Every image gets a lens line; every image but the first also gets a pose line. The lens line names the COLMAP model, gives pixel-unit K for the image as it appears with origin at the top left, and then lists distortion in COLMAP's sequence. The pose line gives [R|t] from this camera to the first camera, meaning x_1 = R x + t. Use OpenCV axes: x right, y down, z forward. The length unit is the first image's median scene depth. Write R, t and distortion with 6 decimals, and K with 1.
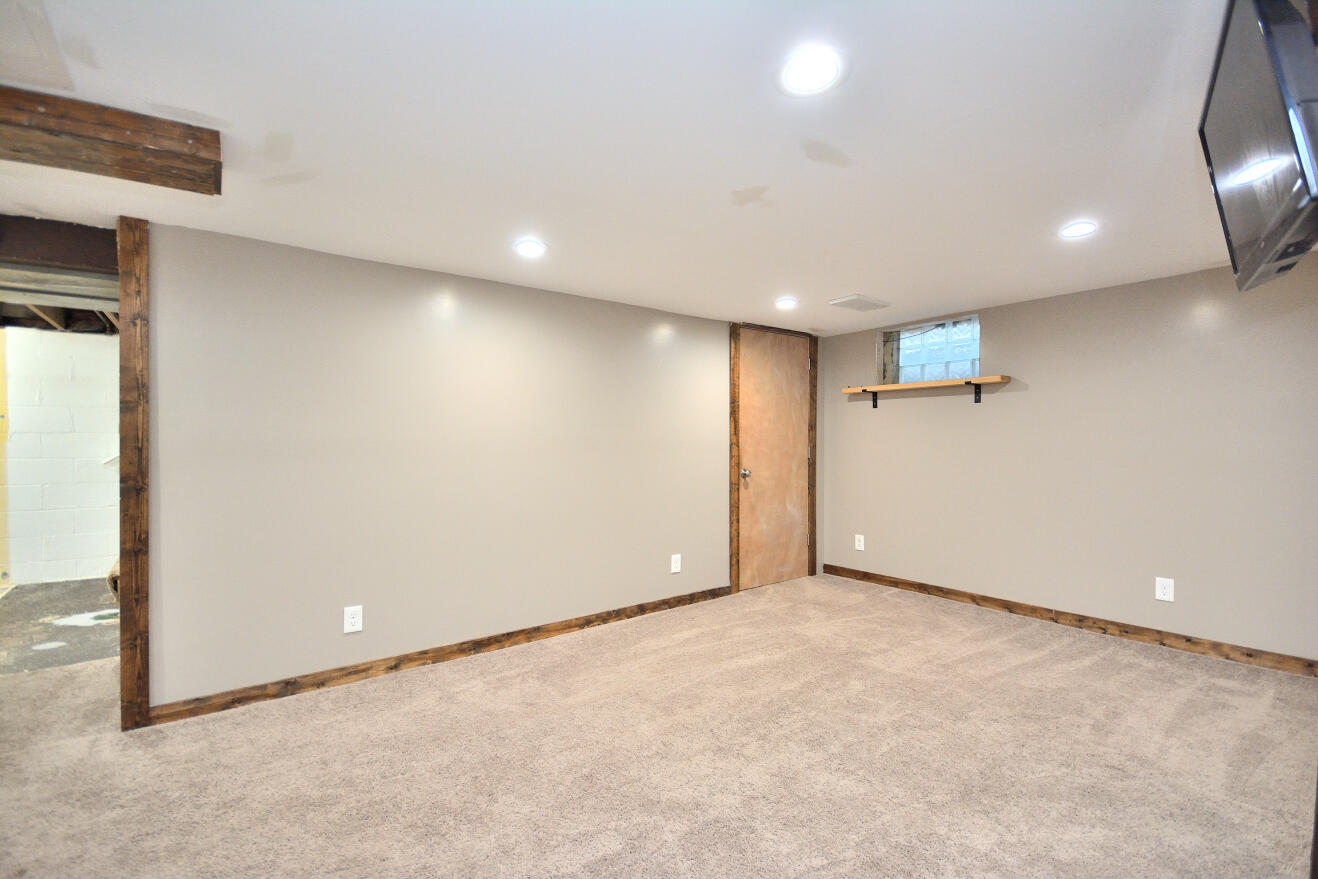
lens RADIAL K [[590.4, 0, 661.0], [0, 590.4, 443.5], [0, 0, 1]] dist [-0.003359, -0.003118]
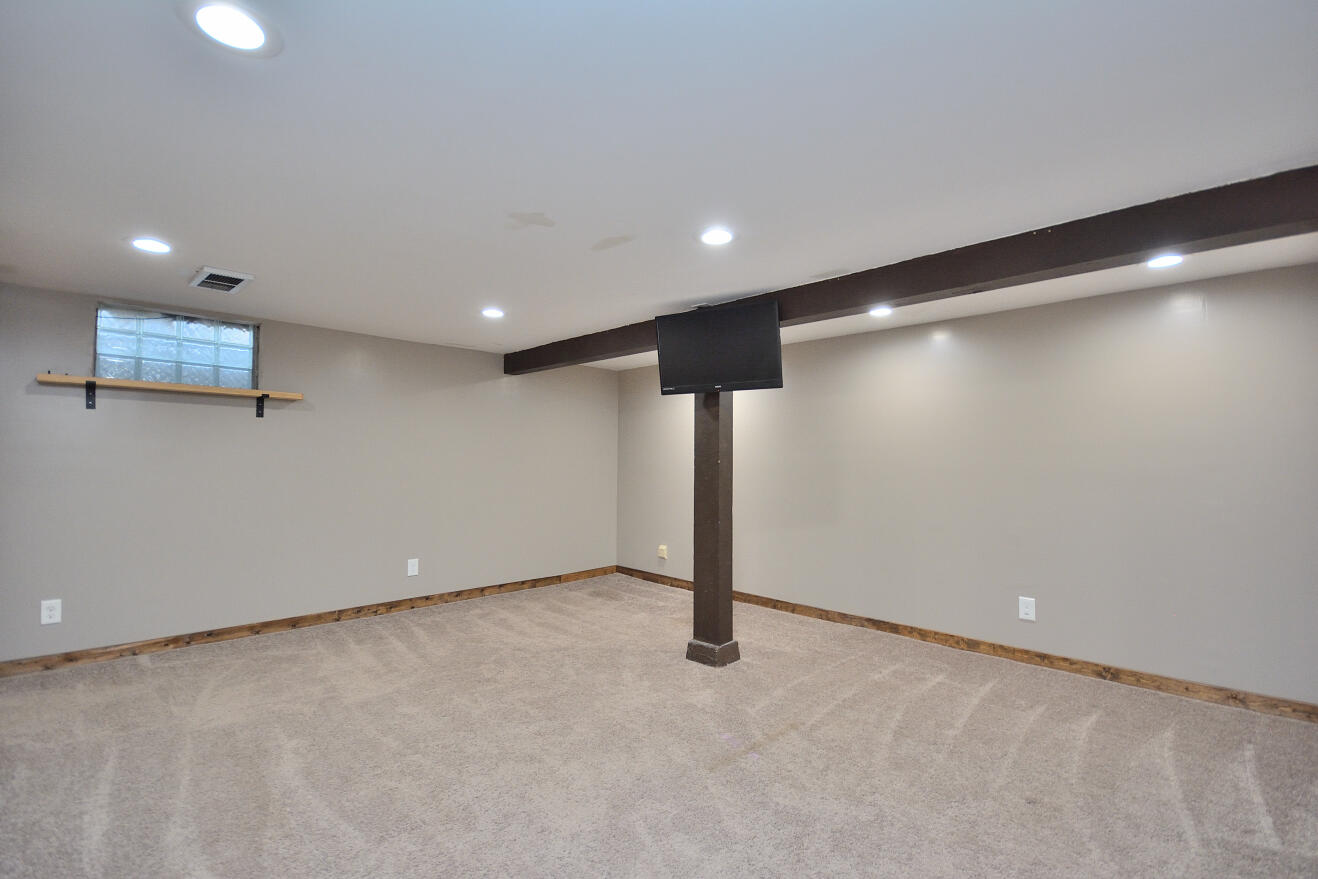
lens RADIAL K [[590.4, 0, 661.6], [0, 590.4, 439.7], [0, 0, 1]] dist [-0.003359, -0.003118]
pose [[-0.143358, 0.036922, 0.988982, -0.590902], [-0.000618, 0.999300, -0.037396, 0.001825], [-0.989671, -0.005972, -0.143235, 0.614685]]
